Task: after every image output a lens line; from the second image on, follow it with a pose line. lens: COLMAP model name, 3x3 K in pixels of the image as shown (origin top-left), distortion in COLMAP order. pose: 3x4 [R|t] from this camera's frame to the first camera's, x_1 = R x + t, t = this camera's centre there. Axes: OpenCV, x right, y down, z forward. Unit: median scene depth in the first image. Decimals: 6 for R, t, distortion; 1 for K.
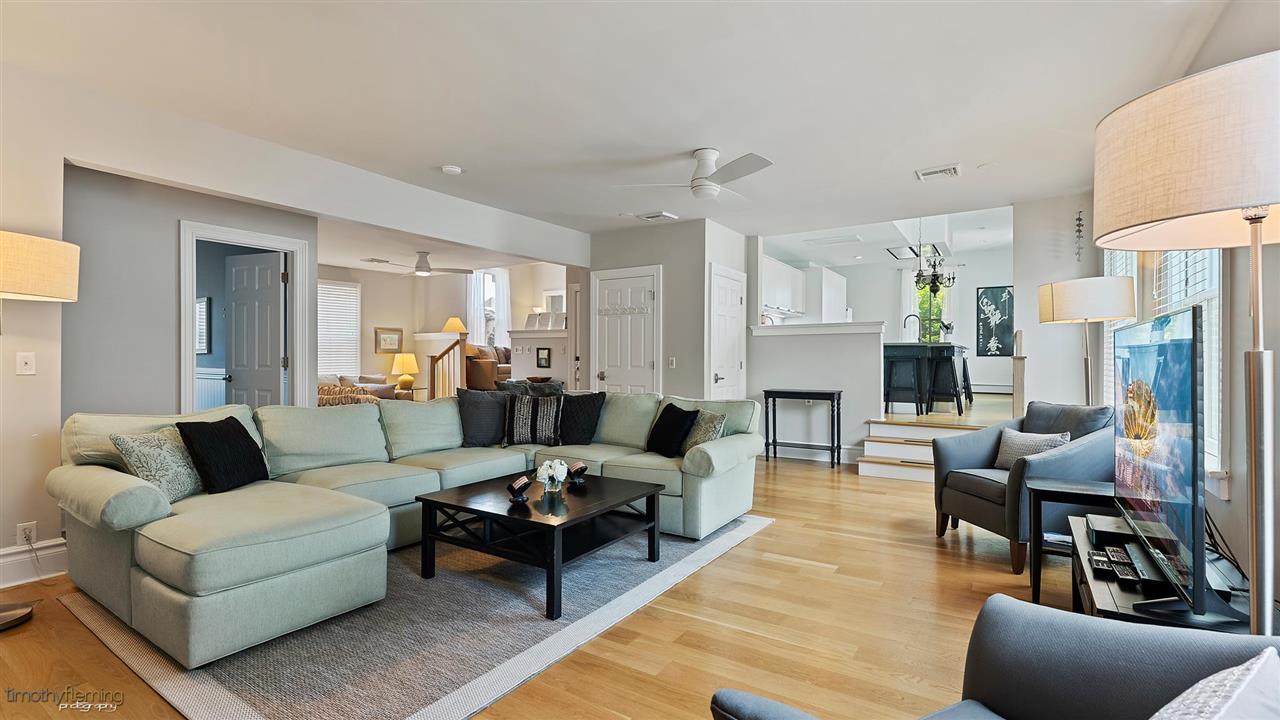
lens RADIAL K [[578.7, 0, 635.4], [0, 578.7, 363.0], [0, 0, 1]] dist [-0.000160, -0.000039]
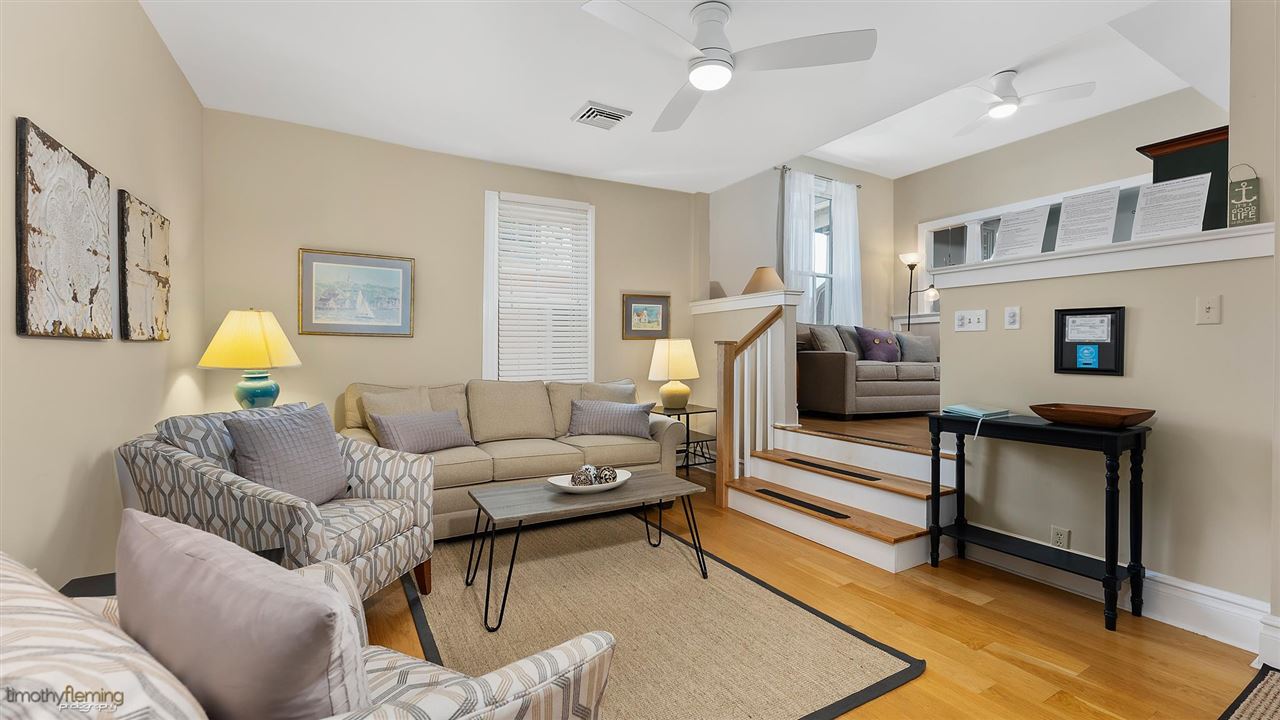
lens RADIAL K [[515.6, 0, 643.1], [0, 515.6, 360.4], [0, 0, 1]] dist [0.001067, 0.000137]
pose [[0.891303, 0.005144, -0.453379, -0.277702], [-0.002755, 0.999979, 0.005928, -0.000209], [0.453399, -0.004035, 0.891298, 0.748759]]
